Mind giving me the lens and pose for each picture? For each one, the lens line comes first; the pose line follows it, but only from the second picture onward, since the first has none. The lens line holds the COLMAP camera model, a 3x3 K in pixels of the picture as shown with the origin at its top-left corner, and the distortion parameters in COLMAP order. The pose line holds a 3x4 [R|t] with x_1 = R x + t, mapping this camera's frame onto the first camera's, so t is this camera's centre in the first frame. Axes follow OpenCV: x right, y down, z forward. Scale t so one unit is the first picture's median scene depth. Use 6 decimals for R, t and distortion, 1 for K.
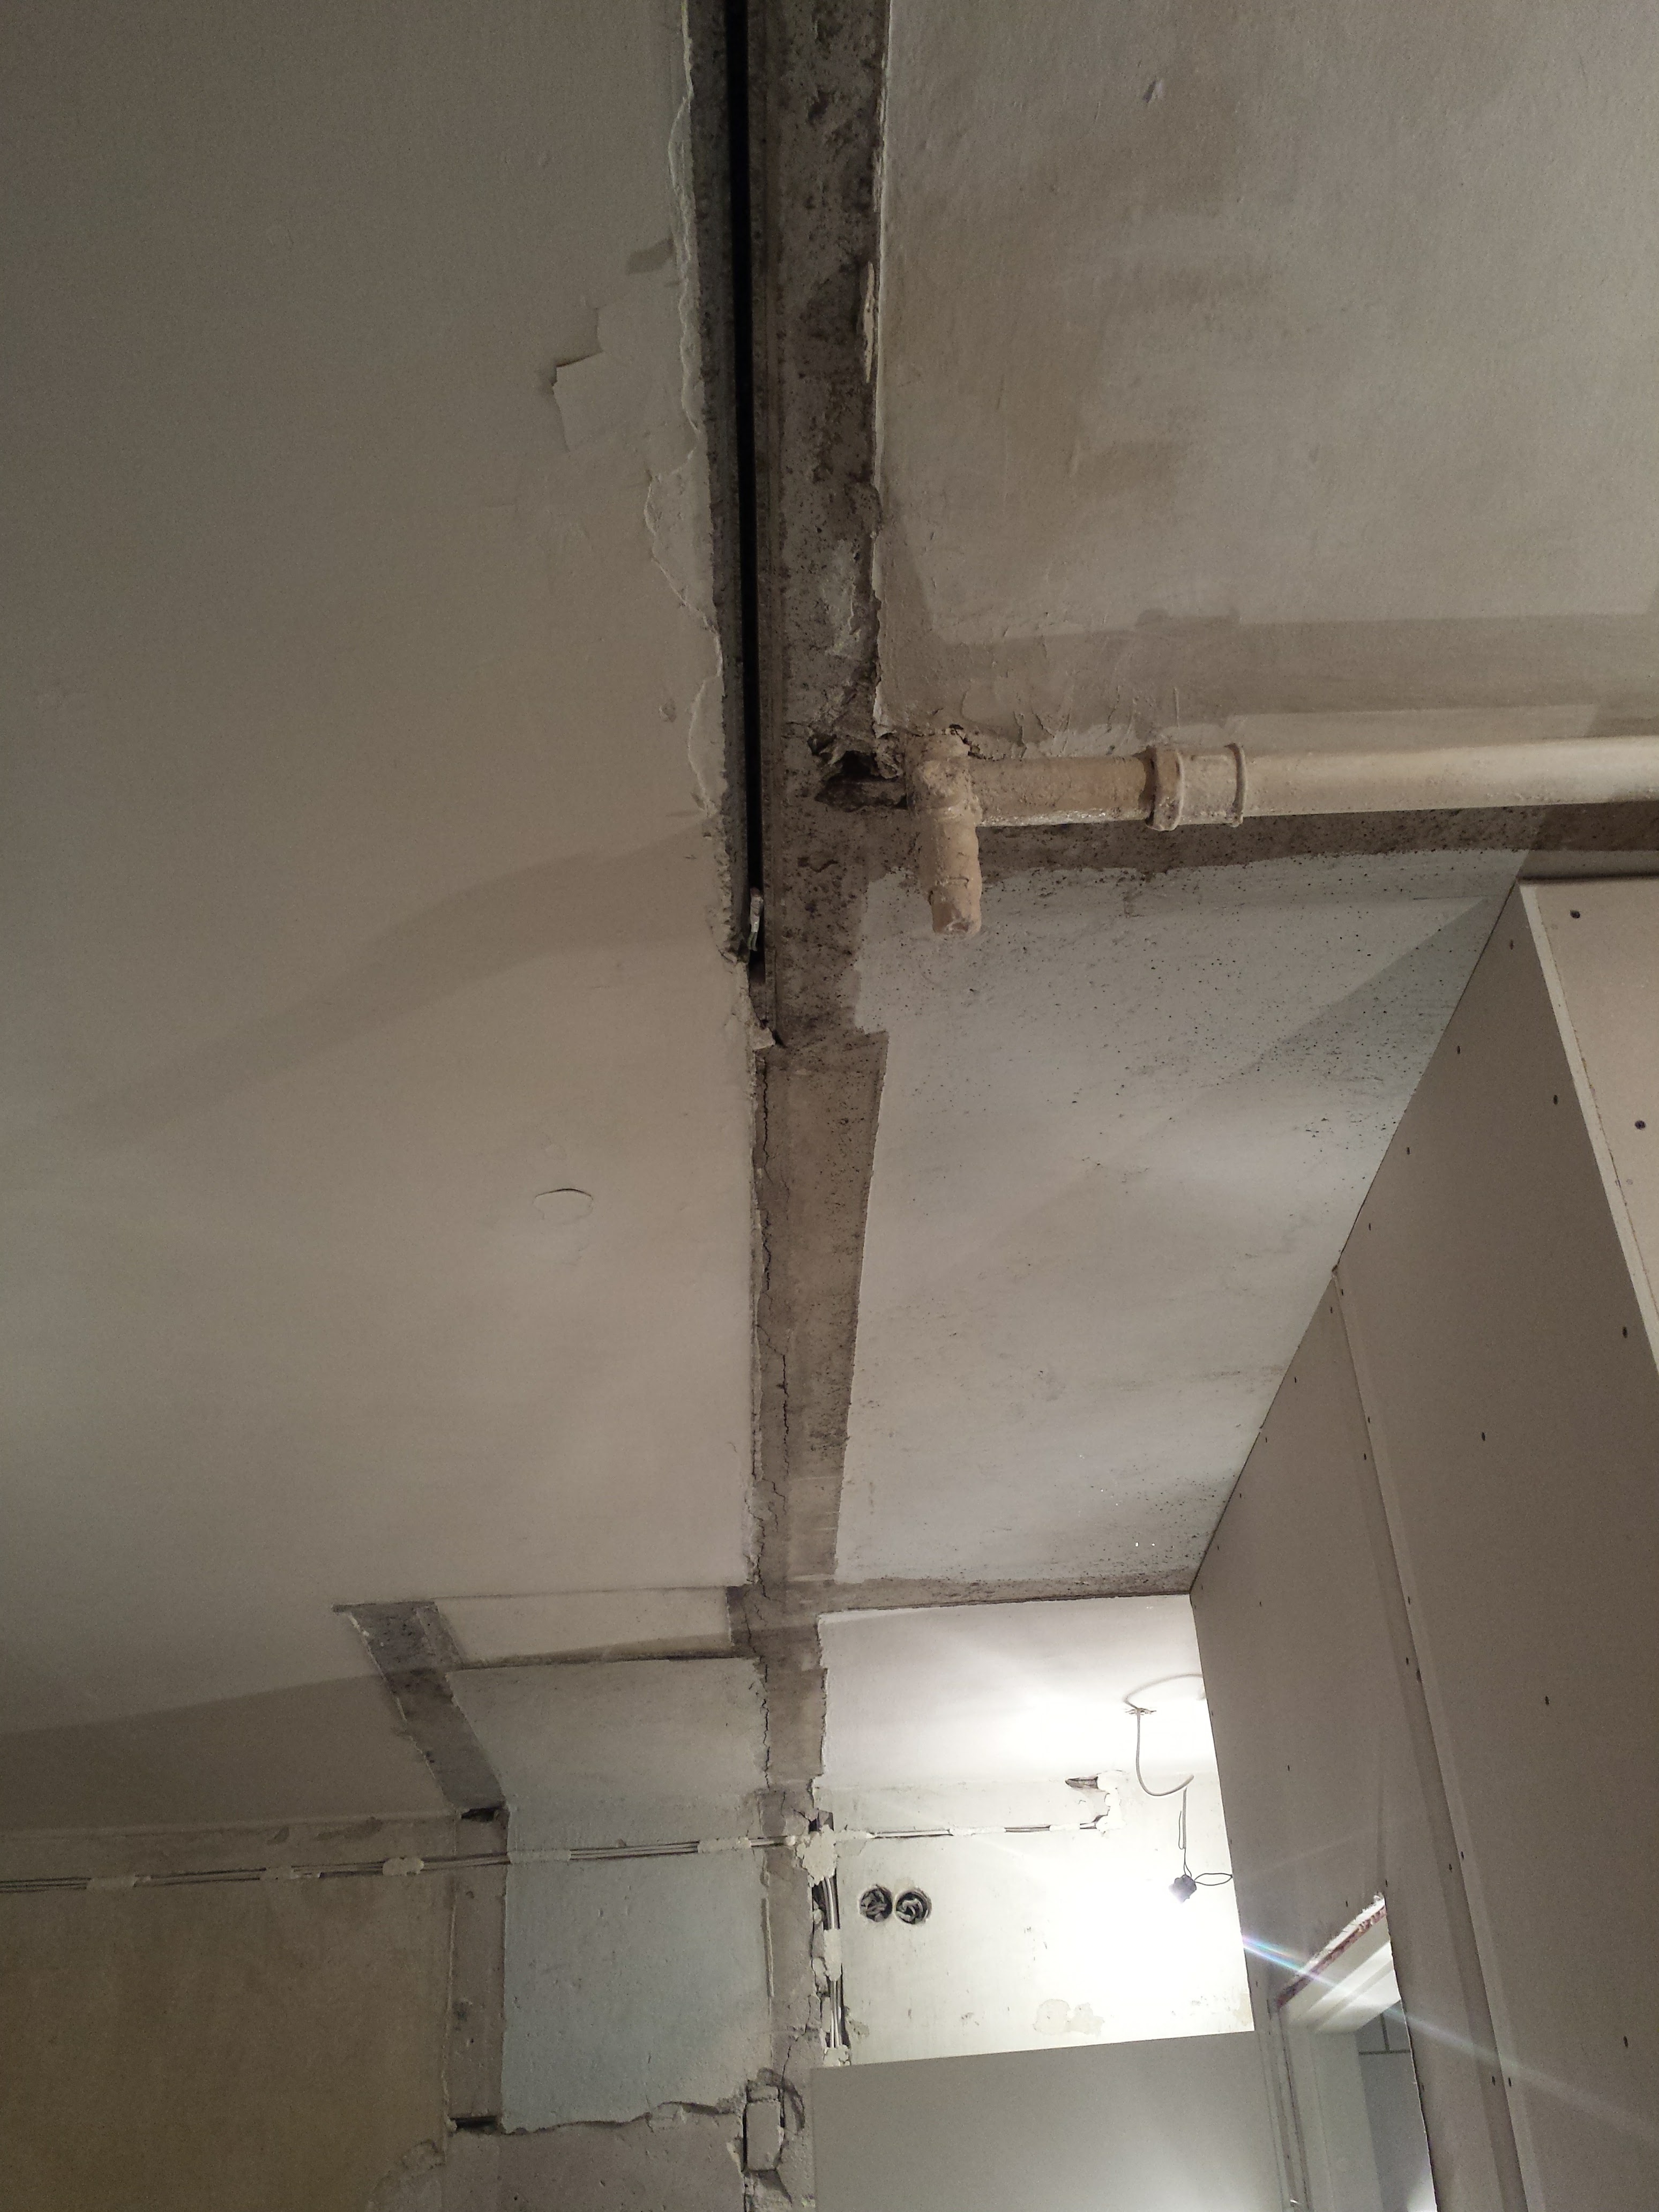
lens RADIAL K [[2018.1, 0, 812.6], [0, 2018.1, 1125.3], [0, 0, 1]] dist [0.136771, -0.299137]
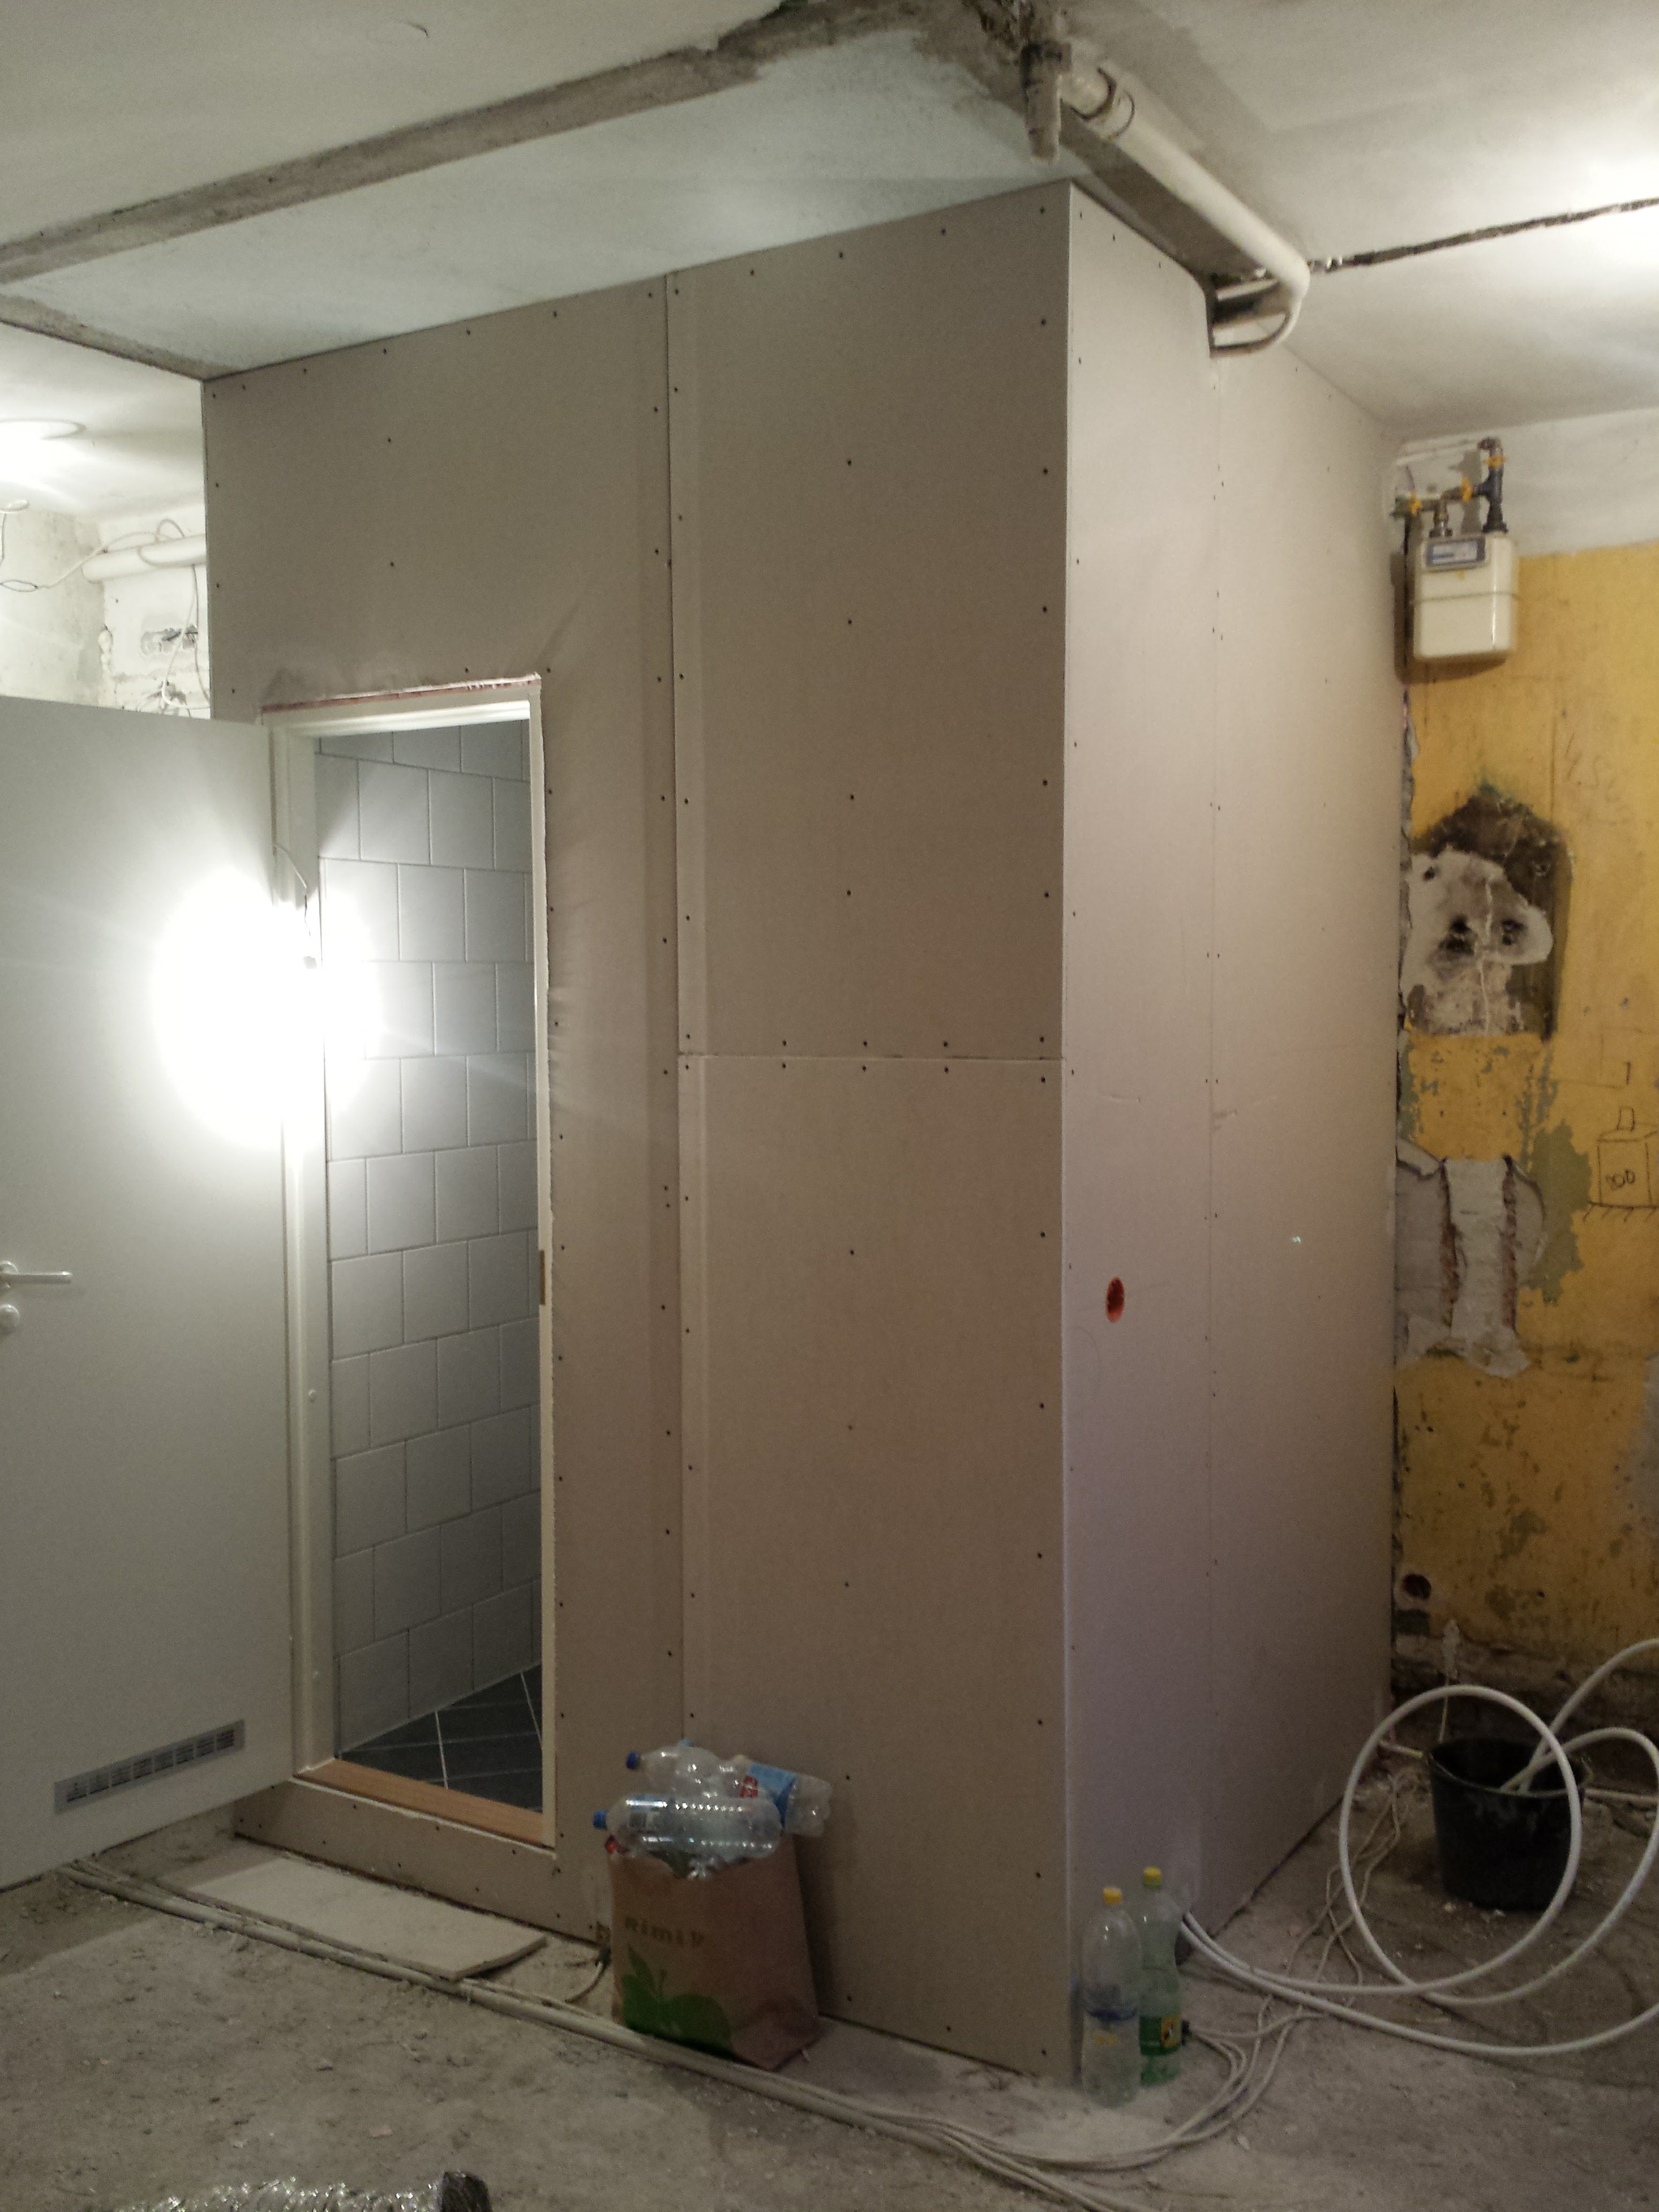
lens RADIAL K [[2018.1, 0, 812.6], [0, 2018.1, 1125.3], [0, 0, 1]] dist [0.136771, -0.299137]
pose [[0.520029, -0.026204, 0.853747, -0.965325], [-0.460417, 0.833287, 0.306022, 0.088422], [-0.719435, -0.552220, 0.421268, -0.008056]]
